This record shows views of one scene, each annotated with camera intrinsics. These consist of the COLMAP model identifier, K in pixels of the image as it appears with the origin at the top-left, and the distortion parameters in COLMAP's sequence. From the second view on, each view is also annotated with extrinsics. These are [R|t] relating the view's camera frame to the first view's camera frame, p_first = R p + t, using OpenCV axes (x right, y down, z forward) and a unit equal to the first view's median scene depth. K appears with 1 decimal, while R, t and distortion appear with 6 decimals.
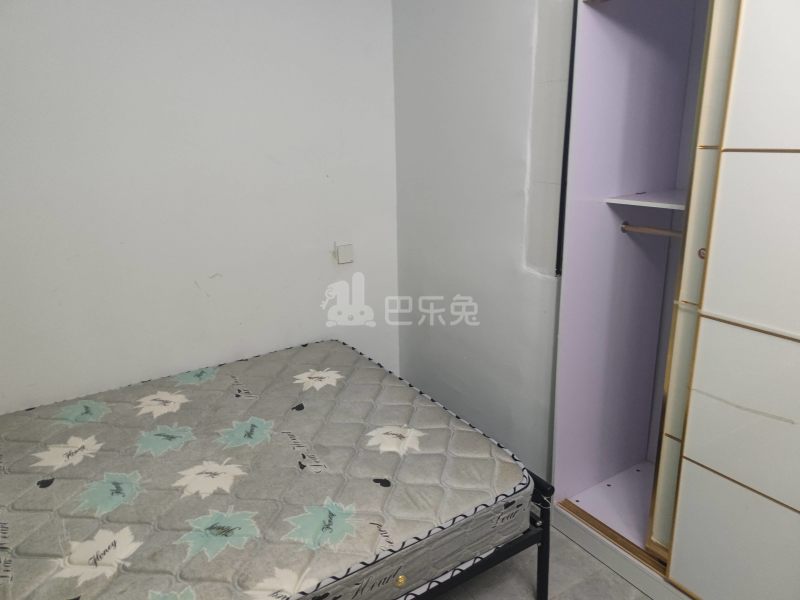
lens RADIAL K [[580.7, 0, 397.0], [0, 580.7, 302.3], [0, 0, 1]] dist [0.085550, -0.081841]
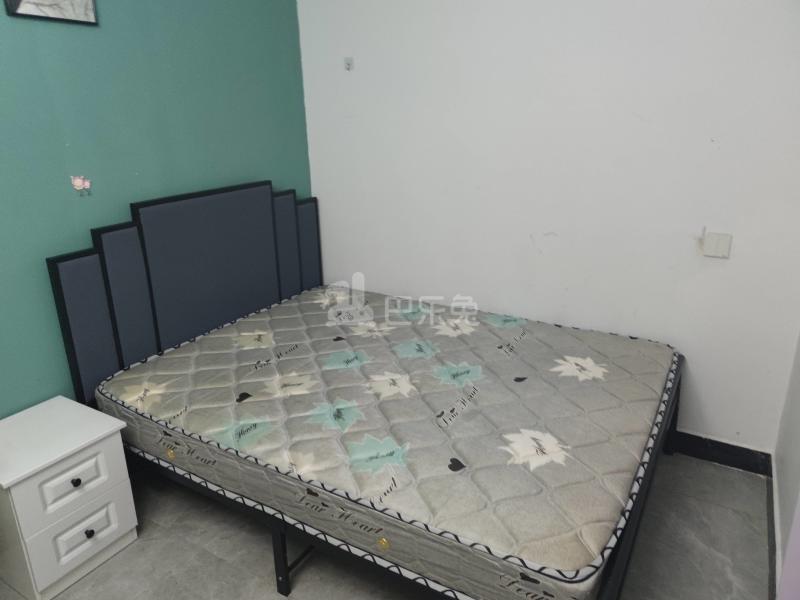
lens RADIAL K [[580.7, 0, 397.0], [0, 580.7, 302.3], [0, 0, 1]] dist [0.085550, -0.081841]
pose [[0.426508, 0.297951, -0.854000, 0.577654], [-0.247485, 0.946596, 0.206657, -0.095139], [0.869967, 0.123212, 0.477469, 0.387728]]
